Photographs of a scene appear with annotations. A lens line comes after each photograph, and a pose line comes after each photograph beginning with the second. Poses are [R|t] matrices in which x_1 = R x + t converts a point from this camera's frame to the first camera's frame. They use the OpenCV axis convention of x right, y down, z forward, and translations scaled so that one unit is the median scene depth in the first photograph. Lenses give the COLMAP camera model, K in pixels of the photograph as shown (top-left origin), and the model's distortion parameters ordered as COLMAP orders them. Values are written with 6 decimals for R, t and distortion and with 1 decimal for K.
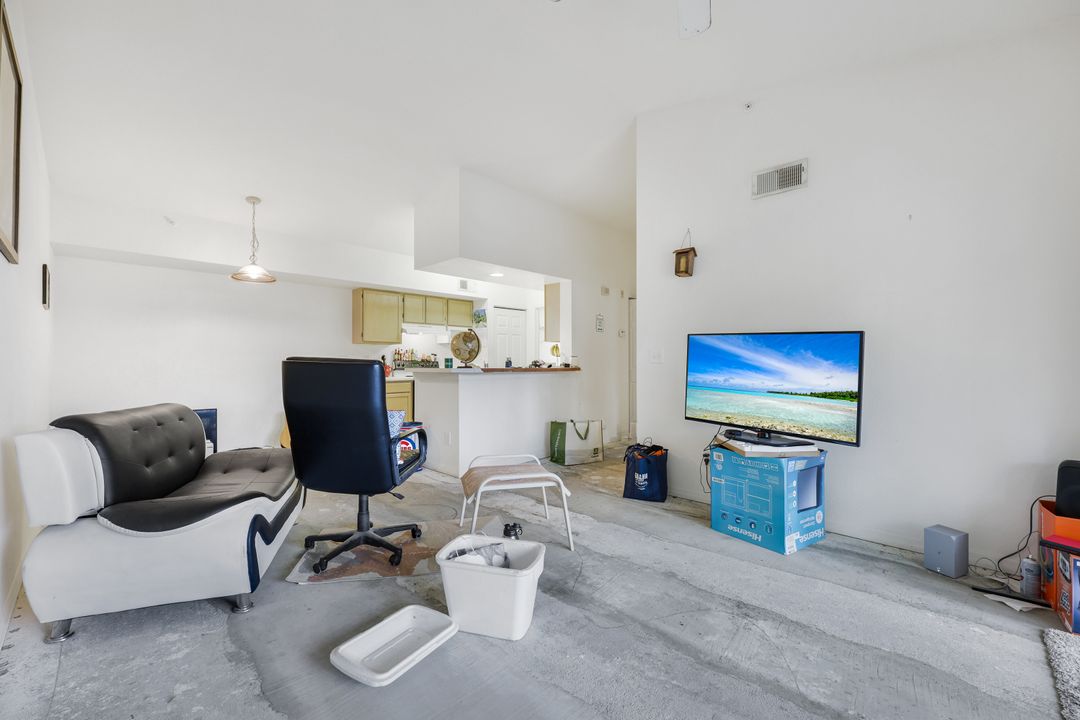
lens RADIAL K [[439.5, 0, 526.6], [0, 439.5, 362.1], [0, 0, 1]] dist [-0.002240, 0.000279]
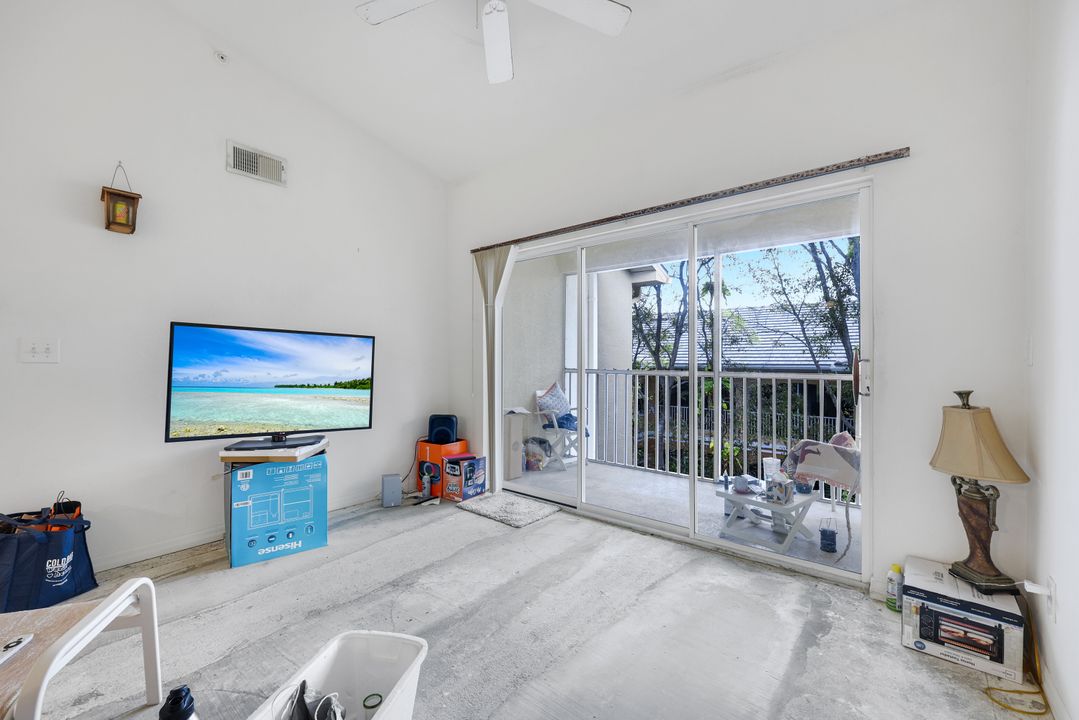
lens RADIAL K [[439.1, 0, 555.8], [0, 439.1, 358.6], [0, 0, 1]] dist [-0.002240, 0.000279]
pose [[-0.117416, 0.005846, 0.993066, -0.302139], [-0.002317, 0.999978, -0.006161, -0.000032], [-0.993080, -0.003024, -0.117400, 0.342845]]
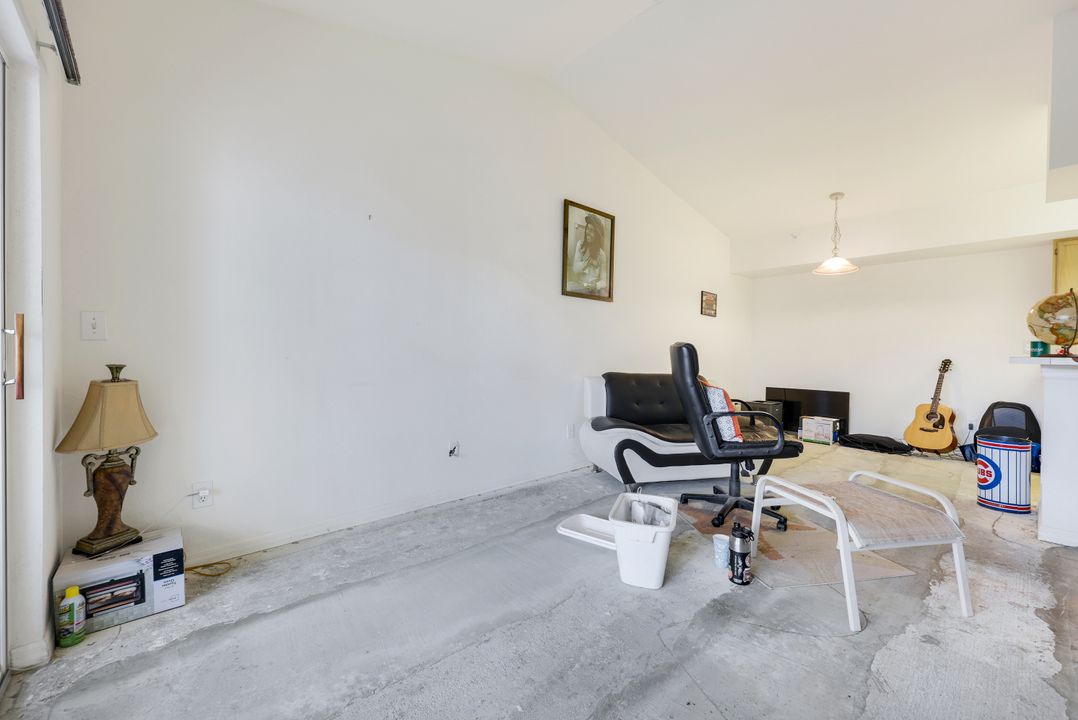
lens RADIAL K [[438.7, 0, 545.3], [0, 438.7, 355.1], [0, 0, 1]] dist [-0.002240, 0.000279]
pose [[-0.040809, 0.009020, -0.999126, 0.466357], [-0.007266, 0.999930, 0.009324, 0.010595], [0.999141, 0.007640, -0.040740, 0.343919]]
